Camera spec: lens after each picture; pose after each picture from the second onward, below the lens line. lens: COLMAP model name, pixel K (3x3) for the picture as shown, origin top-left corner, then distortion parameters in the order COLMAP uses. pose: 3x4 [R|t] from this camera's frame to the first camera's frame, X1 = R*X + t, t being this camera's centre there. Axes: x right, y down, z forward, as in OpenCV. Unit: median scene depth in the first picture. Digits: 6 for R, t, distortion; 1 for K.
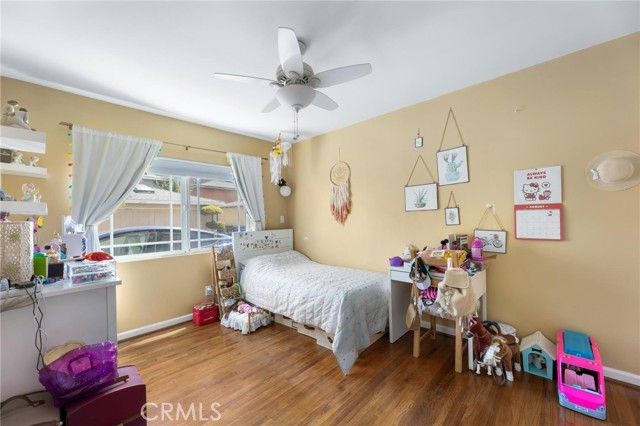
lens RADIAL K [[252.5, 0, 318.4], [0, 252.5, 213.9], [0, 0, 1]] dist [0.001469, 0.000027]
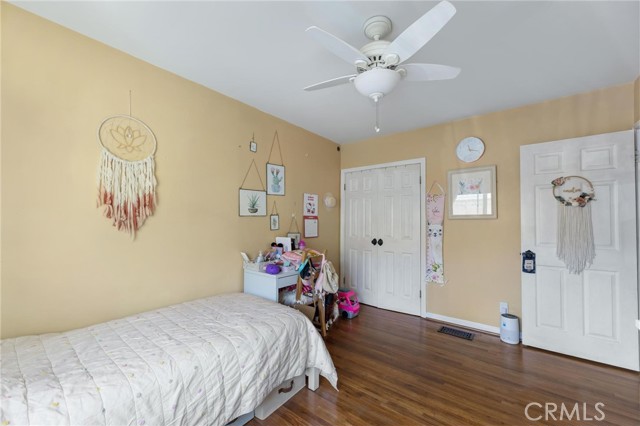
lens RADIAL K [[252.5, 0, 318.4], [0, 252.5, 218.3], [0, 0, 1]] dist [0.001469, 0.000027]
pose [[-0.085002, 0.034779, 0.995774, -0.649321], [-0.013900, 0.999252, -0.036087, 0.029987], [-0.996284, -0.016909, -0.084455, 0.905103]]
